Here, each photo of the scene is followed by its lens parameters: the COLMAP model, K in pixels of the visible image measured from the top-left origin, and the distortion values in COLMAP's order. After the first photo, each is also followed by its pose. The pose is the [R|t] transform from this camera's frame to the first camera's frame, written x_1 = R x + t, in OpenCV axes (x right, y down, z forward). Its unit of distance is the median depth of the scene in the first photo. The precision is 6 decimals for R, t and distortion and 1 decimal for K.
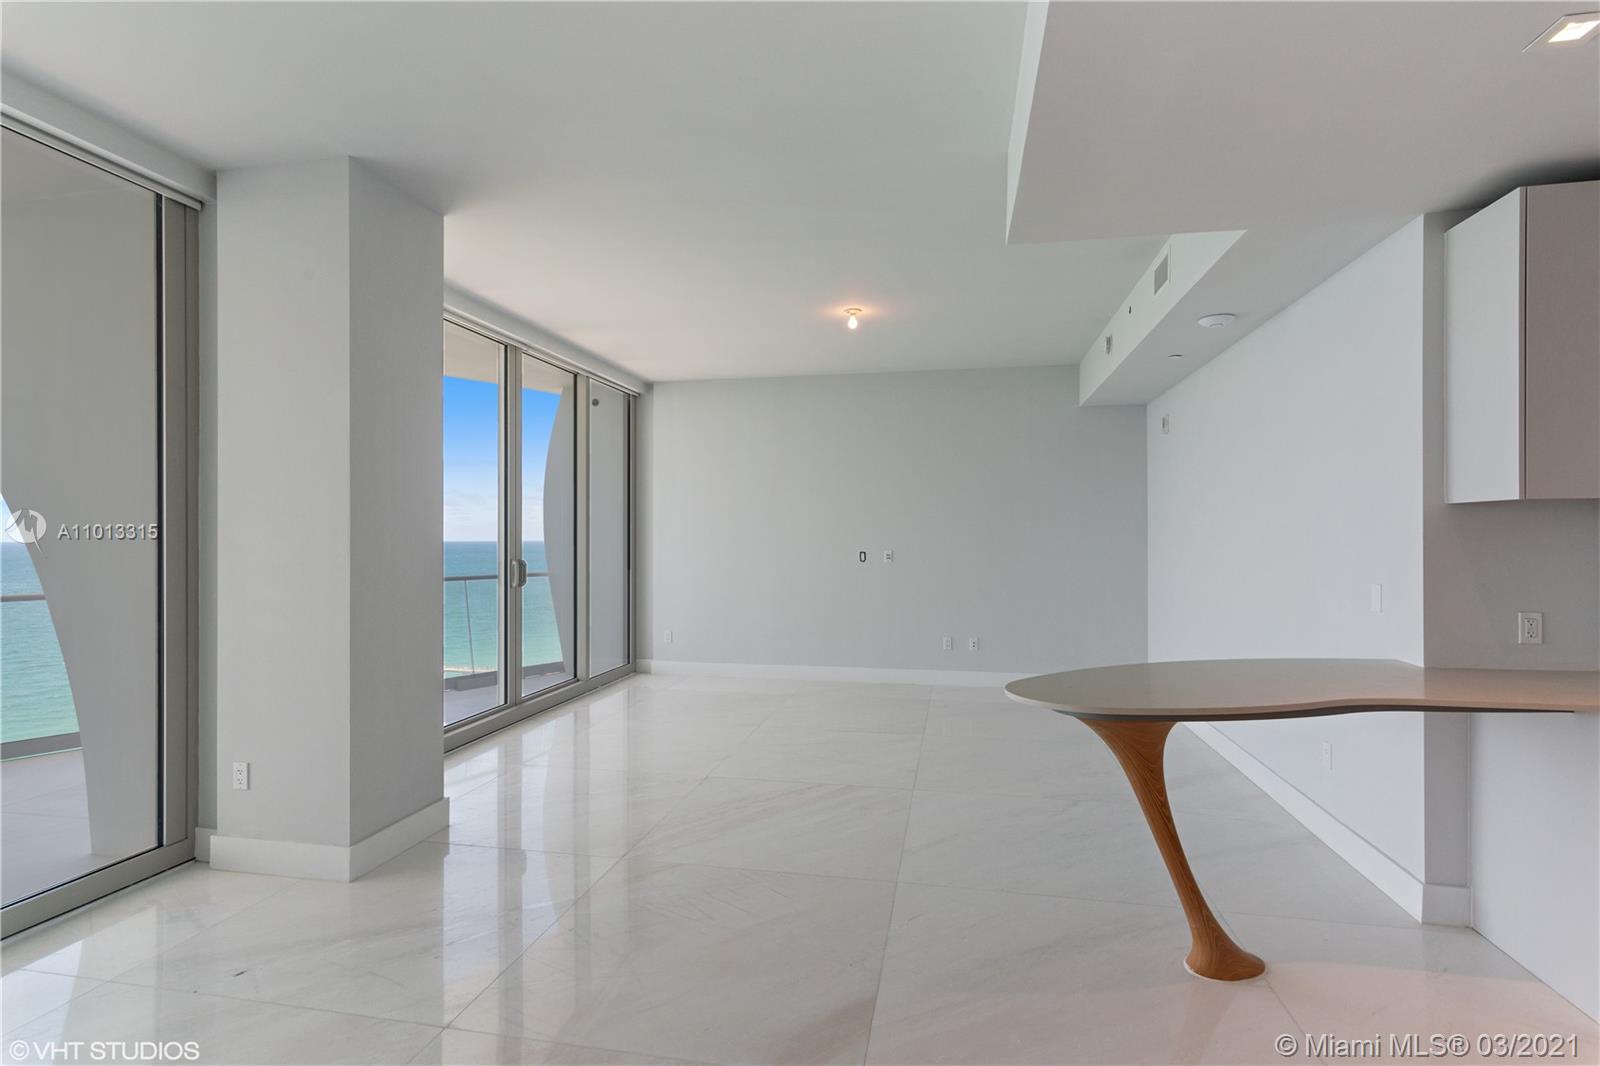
lens RADIAL K [[791.3, 0, 799.1], [0, 791.3, 541.2], [0, 0, 1]] dist [0.009361, -0.001685]
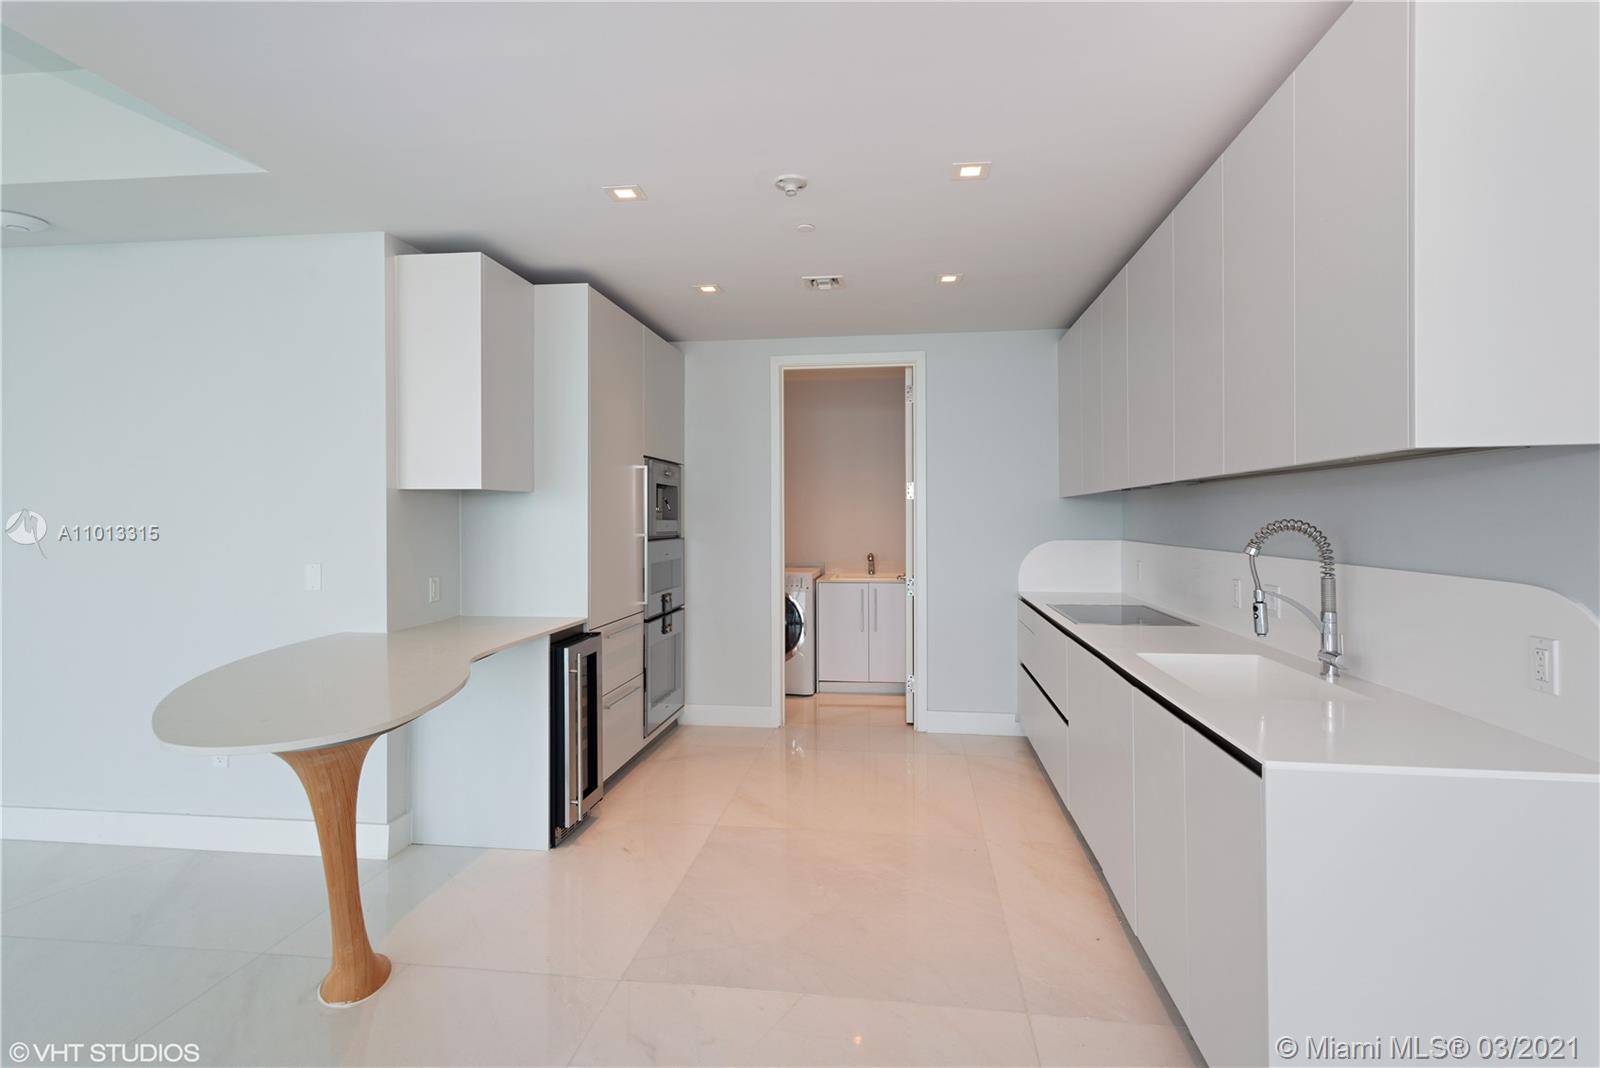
lens RADIAL K [[791.3, 0, 797.7], [0, 791.3, 521.5], [0, 0, 1]] dist [0.009361, -0.001685]
pose [[-0.063129, -0.003087, 0.998001, -0.186241], [0.002334, 0.999992, 0.003241, -0.000997], [-0.998003, 0.002534, -0.063122, 0.240902]]
